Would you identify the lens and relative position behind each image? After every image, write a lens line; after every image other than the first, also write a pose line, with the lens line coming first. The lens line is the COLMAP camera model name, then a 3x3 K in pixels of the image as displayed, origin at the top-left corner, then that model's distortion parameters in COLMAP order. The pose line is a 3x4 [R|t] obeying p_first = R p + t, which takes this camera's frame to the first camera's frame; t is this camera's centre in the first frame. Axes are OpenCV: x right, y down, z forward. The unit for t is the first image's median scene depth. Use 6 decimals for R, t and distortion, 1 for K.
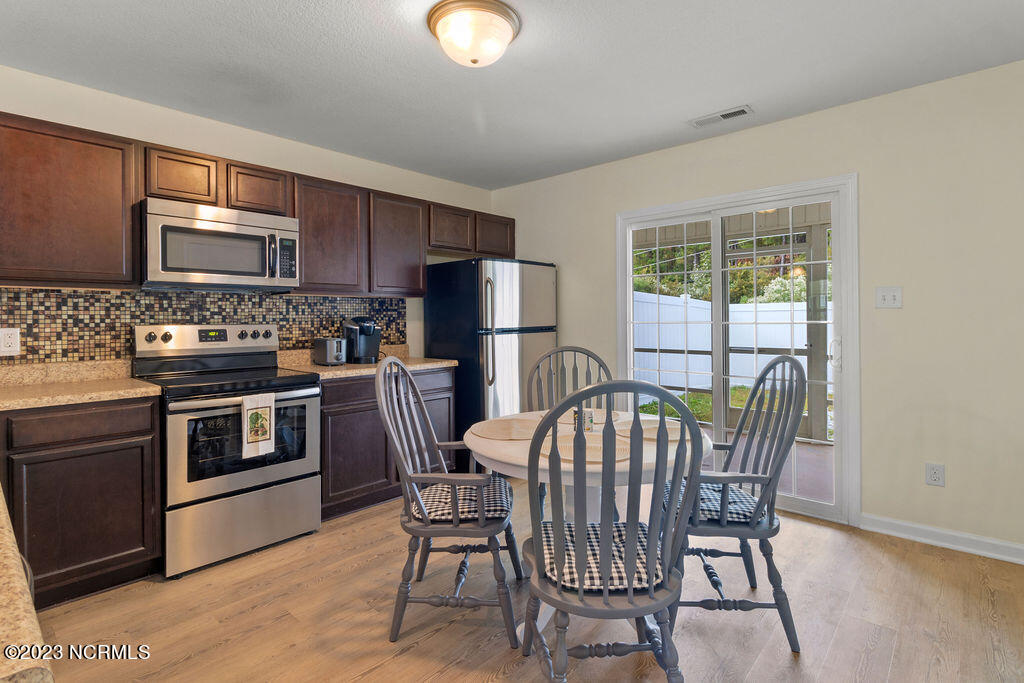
lens RADIAL K [[506.2, 0, 502.9], [0, 506.2, 318.7], [0, 0, 1]] dist [0.010688, 0.000183]
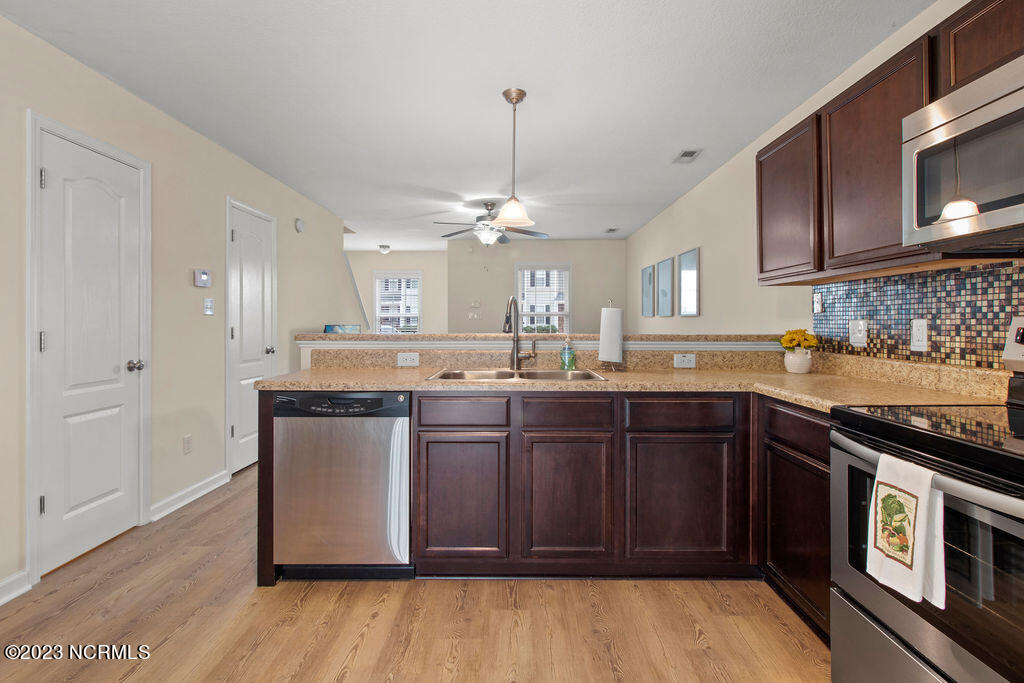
lens RADIAL K [[506.2, 0, 522.9], [0, 506.2, 322.5], [0, 0, 1]] dist [0.010688, 0.000183]
pose [[-0.724867, 0.007196, -0.688852, 0.097609], [0.004728, 0.999974, 0.005471, 0.015042], [0.688873, 0.000709, -0.724882, 1.055504]]
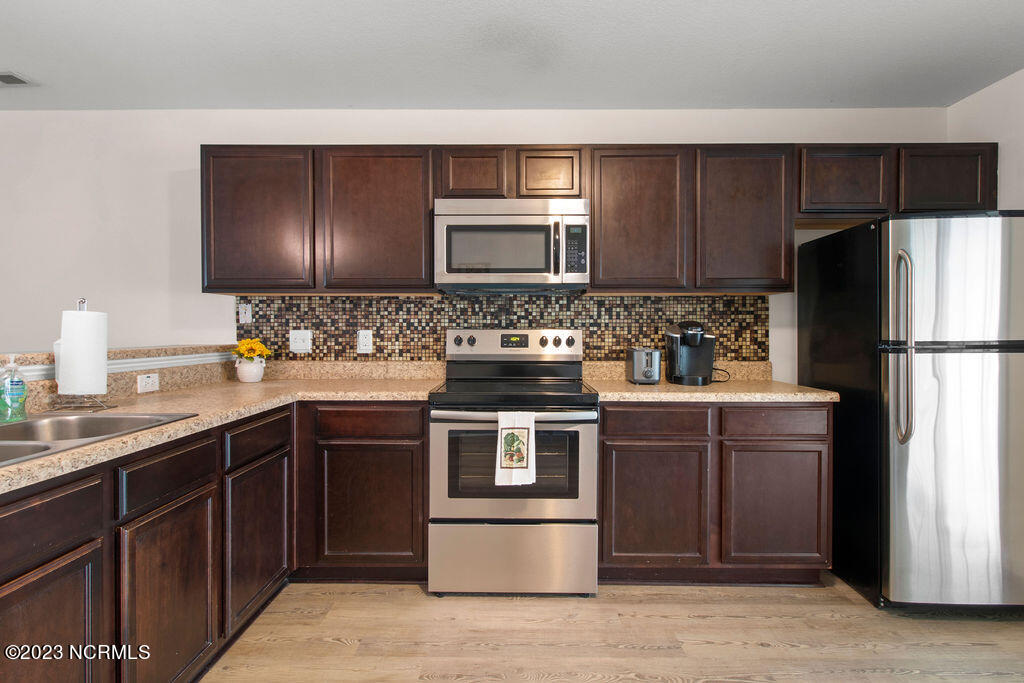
lens RADIAL K [[506.2, 0, 518.9], [0, 506.2, 333.8], [0, 0, 1]] dist [0.010688, 0.000183]
pose [[0.680982, 0.013765, -0.732171, 0.128048], [-0.006583, 0.999898, 0.012675, 0.009115], [0.732270, -0.003812, 0.681003, 0.416091]]
